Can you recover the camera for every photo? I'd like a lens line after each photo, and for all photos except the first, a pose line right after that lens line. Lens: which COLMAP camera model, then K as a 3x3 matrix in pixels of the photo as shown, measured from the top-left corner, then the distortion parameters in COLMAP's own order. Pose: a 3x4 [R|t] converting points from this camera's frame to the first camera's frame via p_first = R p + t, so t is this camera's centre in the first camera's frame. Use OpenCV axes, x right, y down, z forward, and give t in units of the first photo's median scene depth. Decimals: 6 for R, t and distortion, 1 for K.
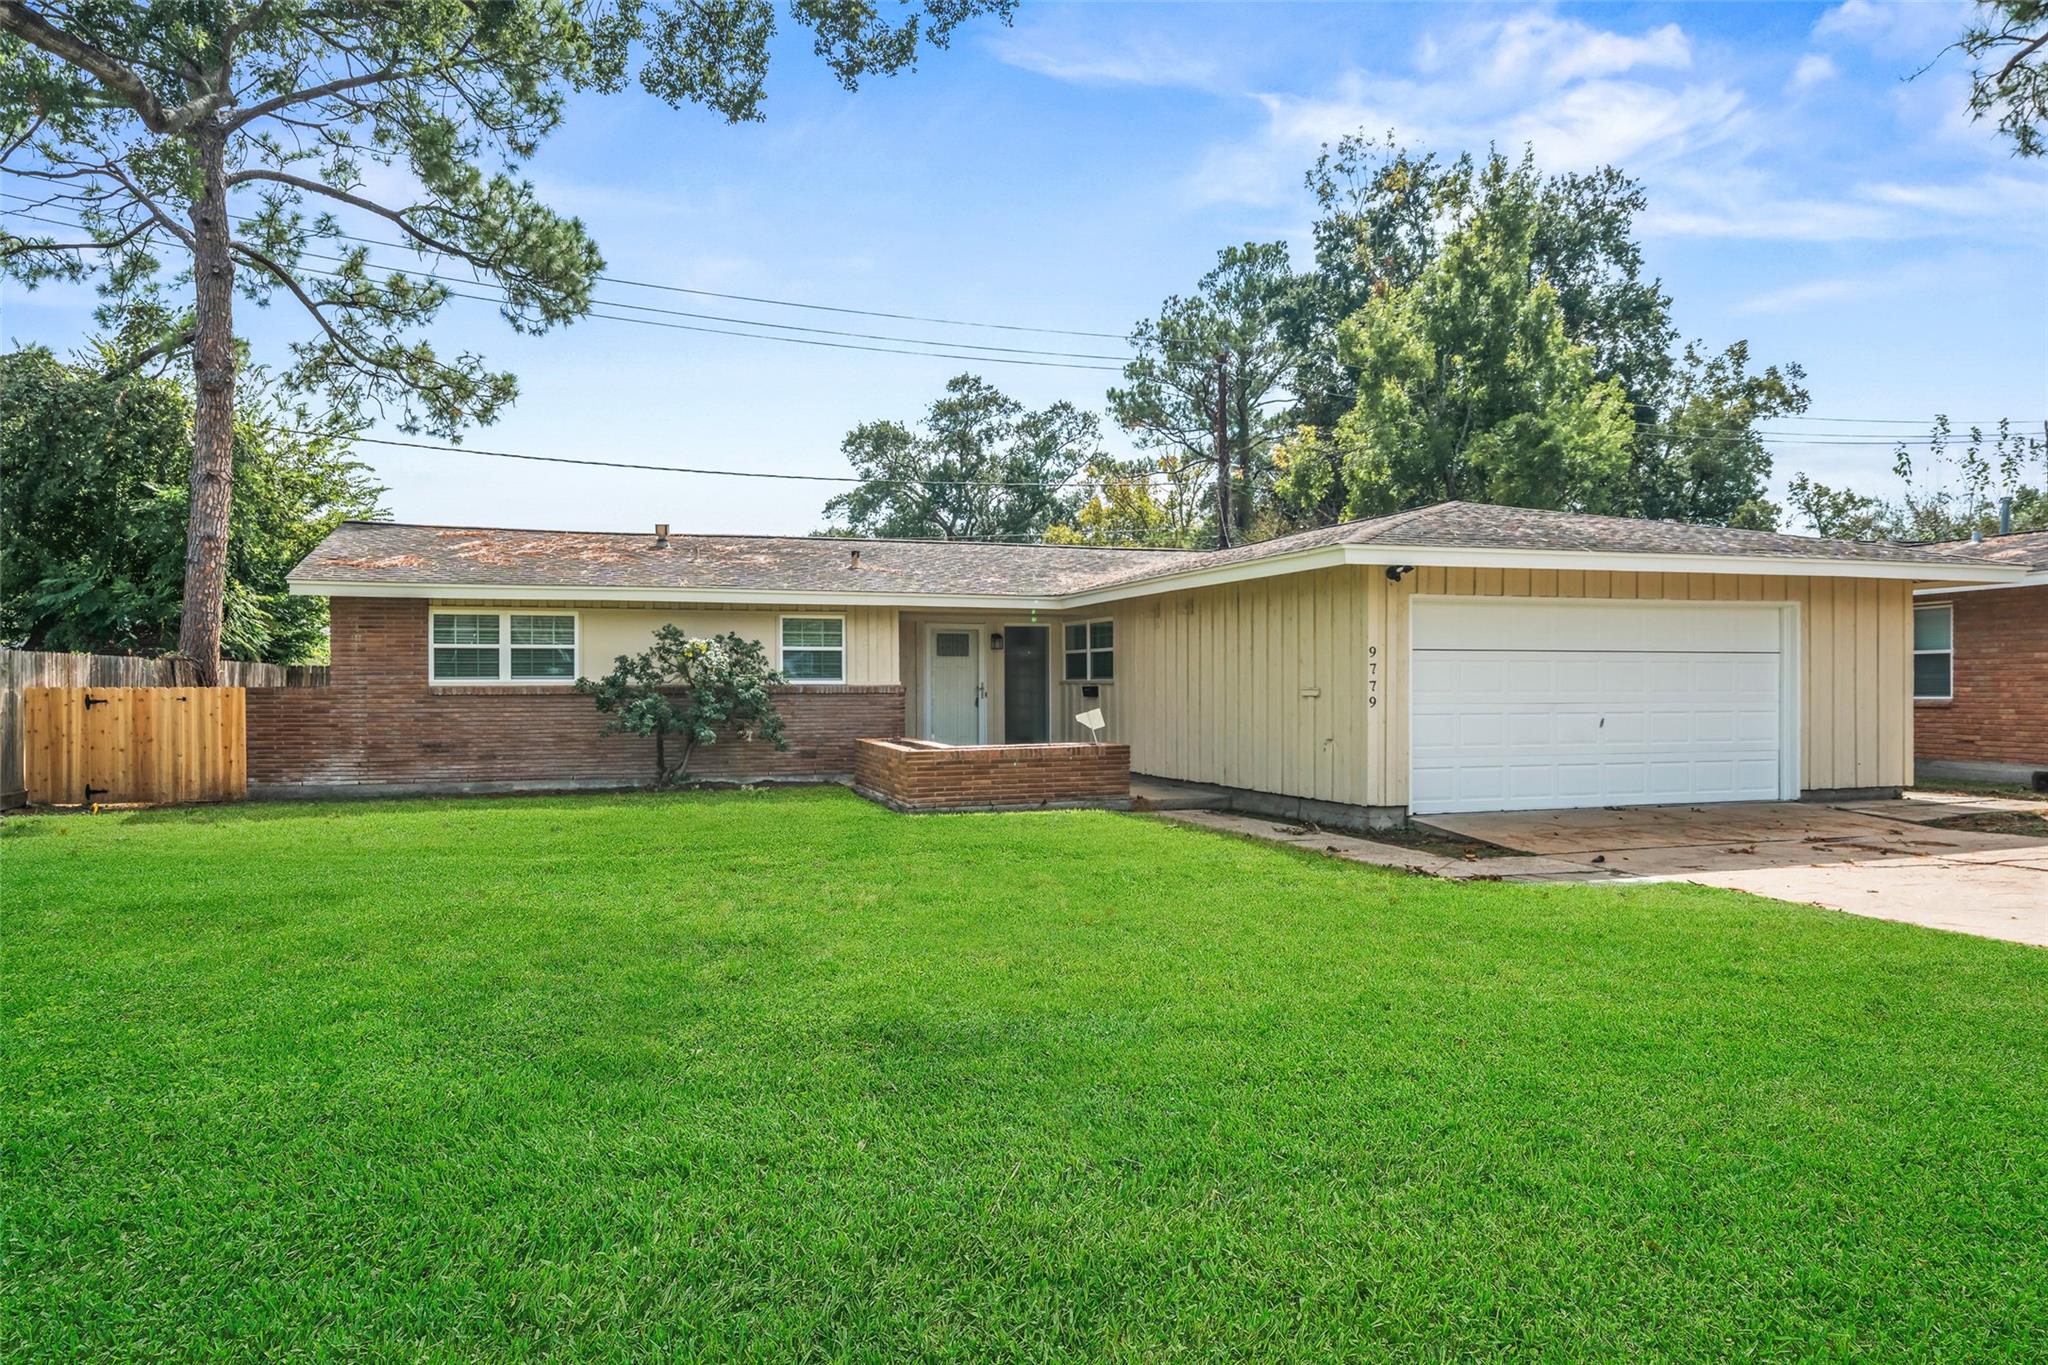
lens RADIAL K [[1413.1, 0, 1024.0], [0, 1413.1, 682.5], [0, 0, 1]] dist [-0.008650, 0.007274]
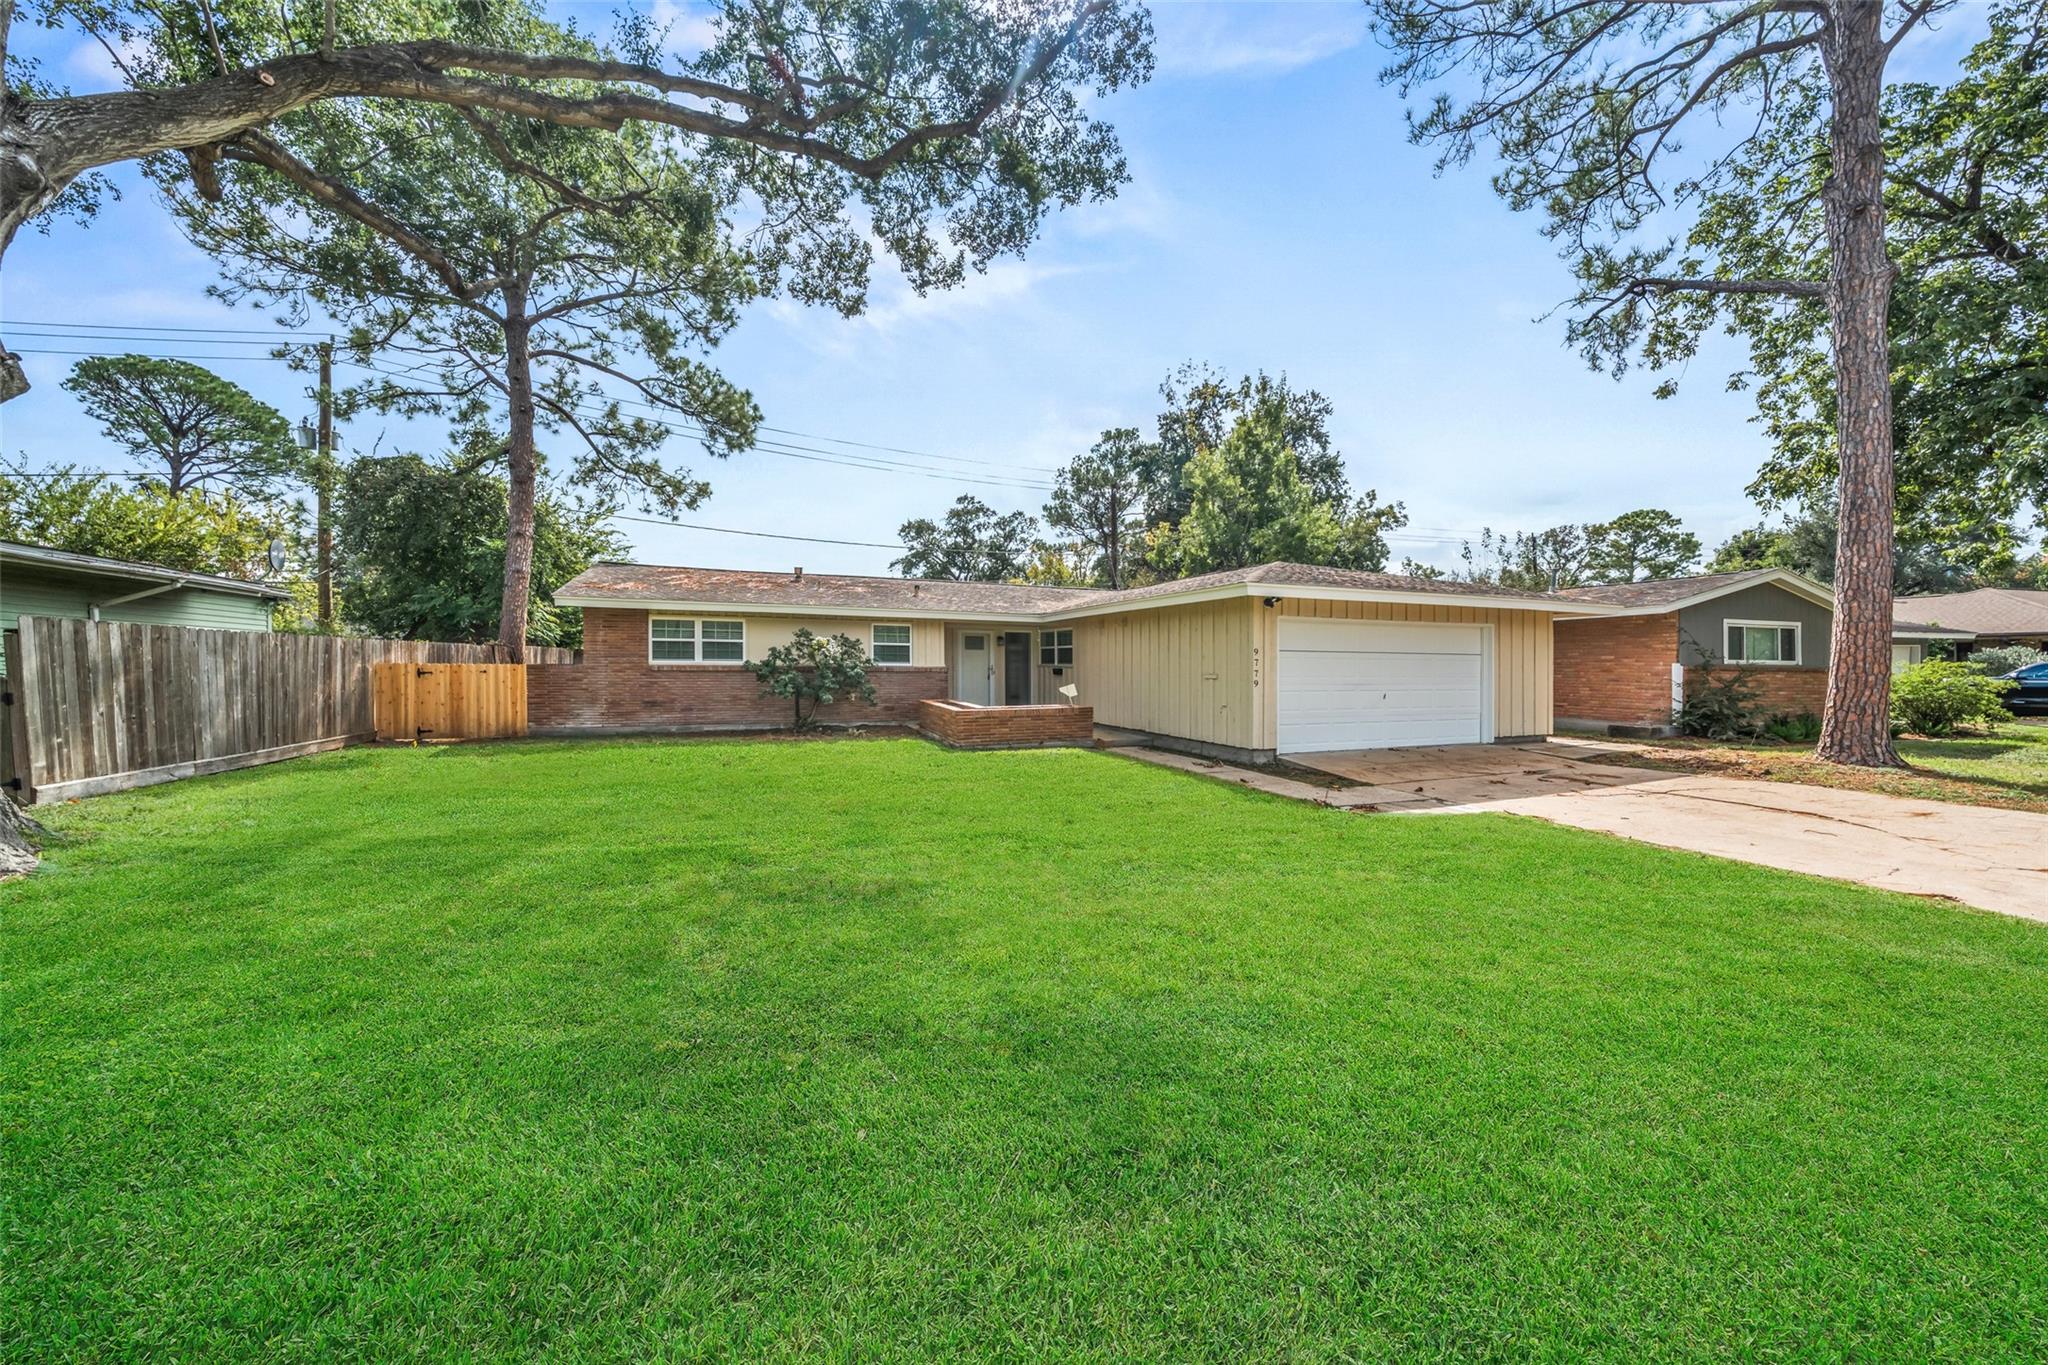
lens RADIAL K [[707.2, 0, 1026.2], [0, 707.2, 684.0], [0, 0, 1]] dist [-0.004850, -0.000069]
pose [[0.997934, 0.009873, 0.063488, -0.032753], [-0.011915, 0.999421, 0.031871, -0.004198], [-0.063137, -0.032561, 0.997474, 0.122324]]
